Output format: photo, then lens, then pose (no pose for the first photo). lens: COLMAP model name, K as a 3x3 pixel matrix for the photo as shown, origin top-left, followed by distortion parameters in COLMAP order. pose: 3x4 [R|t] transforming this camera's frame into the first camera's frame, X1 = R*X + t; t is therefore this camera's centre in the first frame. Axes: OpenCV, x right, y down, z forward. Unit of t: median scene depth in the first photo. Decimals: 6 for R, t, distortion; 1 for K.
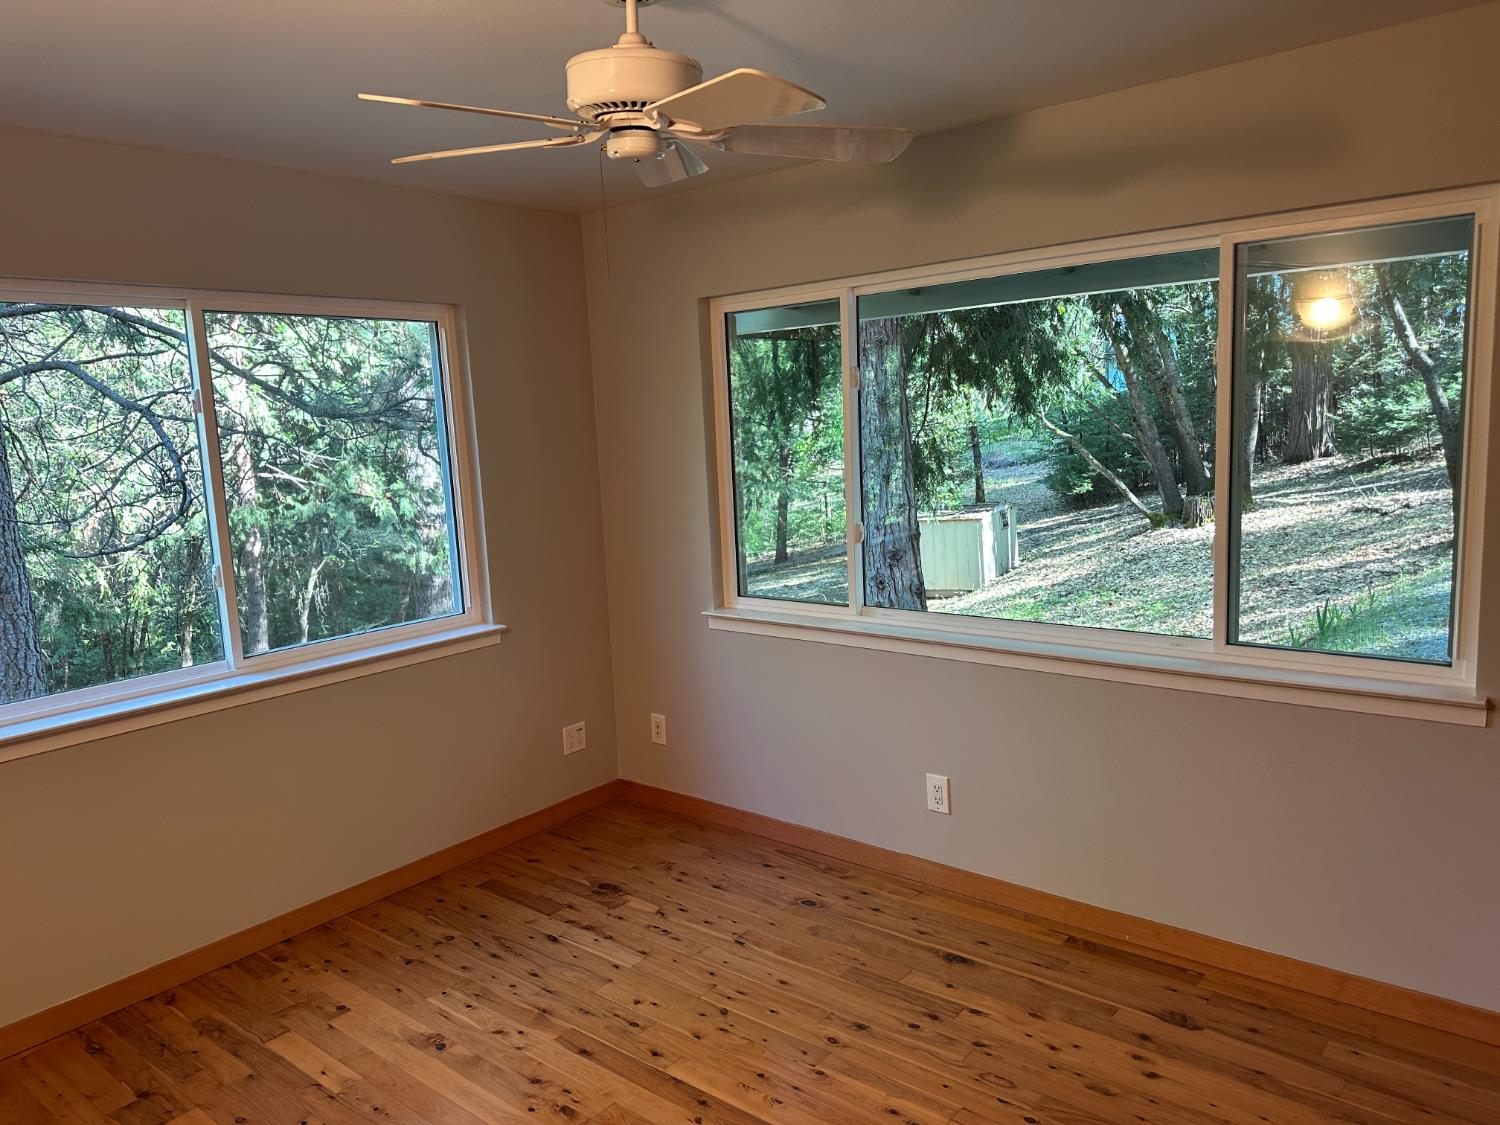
lens RADIAL K [[1053.2, 0, 748.2], [0, 1053.2, 555.0], [0, 0, 1]] dist [0.045933, -0.045776]
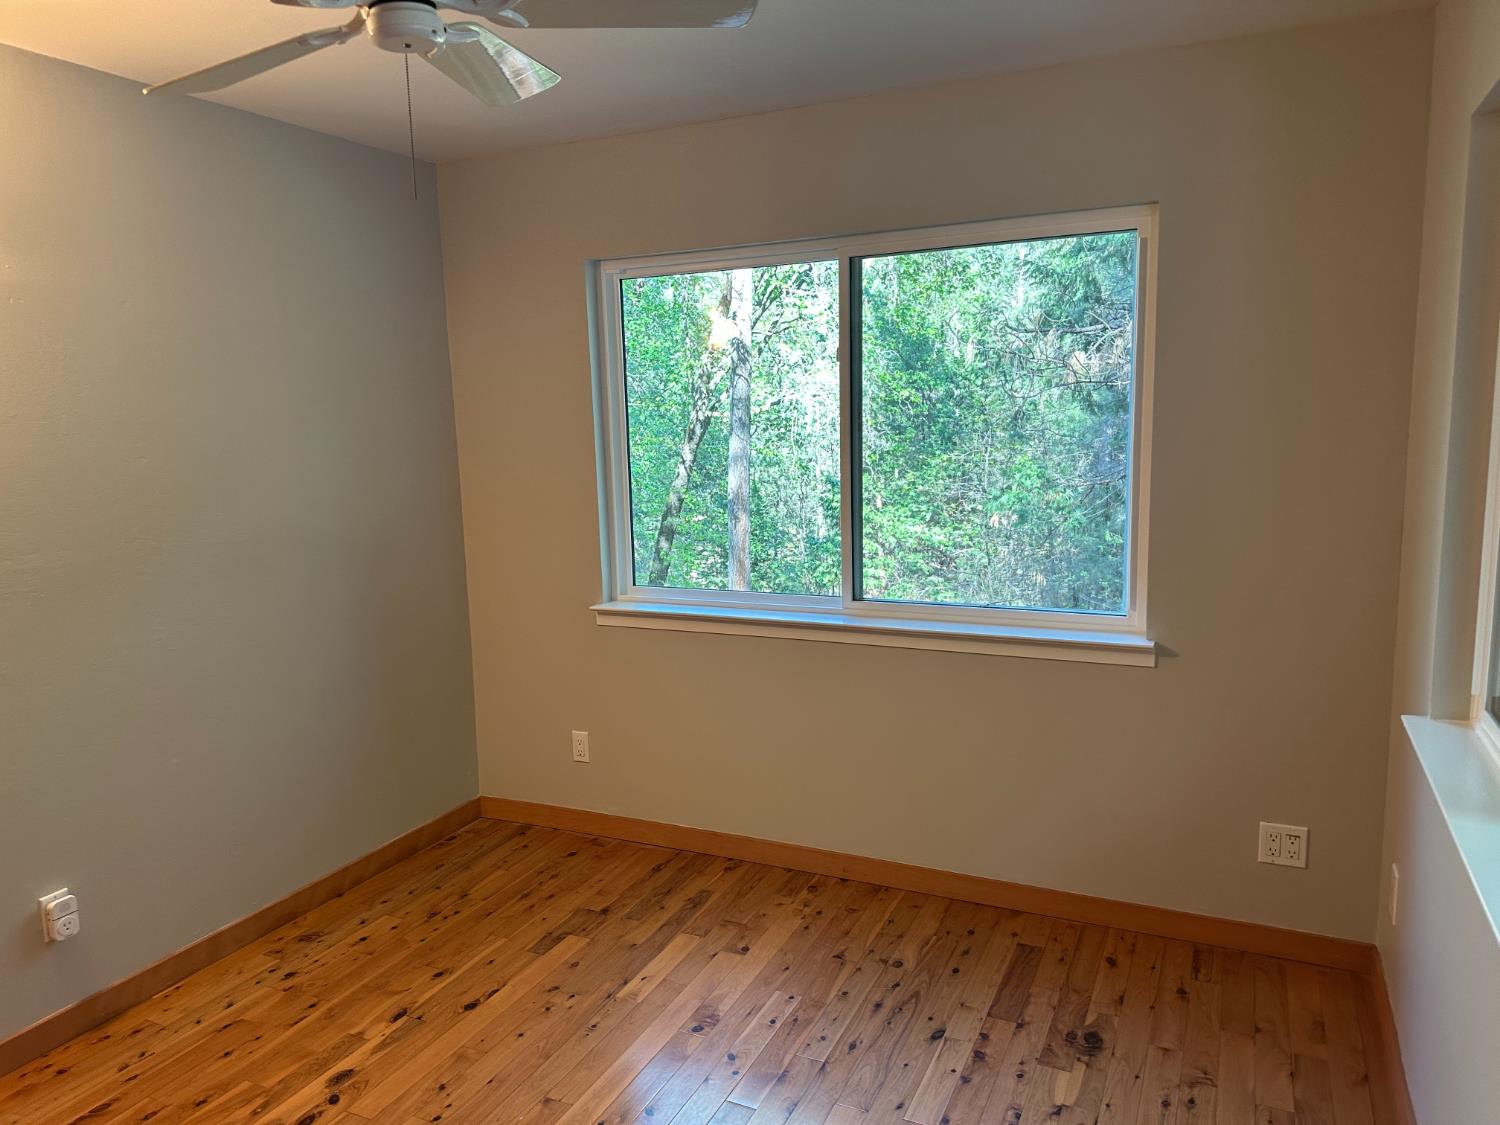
lens RADIAL K [[1053.2, 0, 748.2], [0, 1053.2, 555.0], [0, 0, 1]] dist [0.045933, -0.045776]
pose [[0.261538, 0.177601, -0.948713, 0.456931], [-0.122431, 0.981090, 0.149911, -0.083737], [0.957397, 0.076944, 0.278337, 0.626129]]
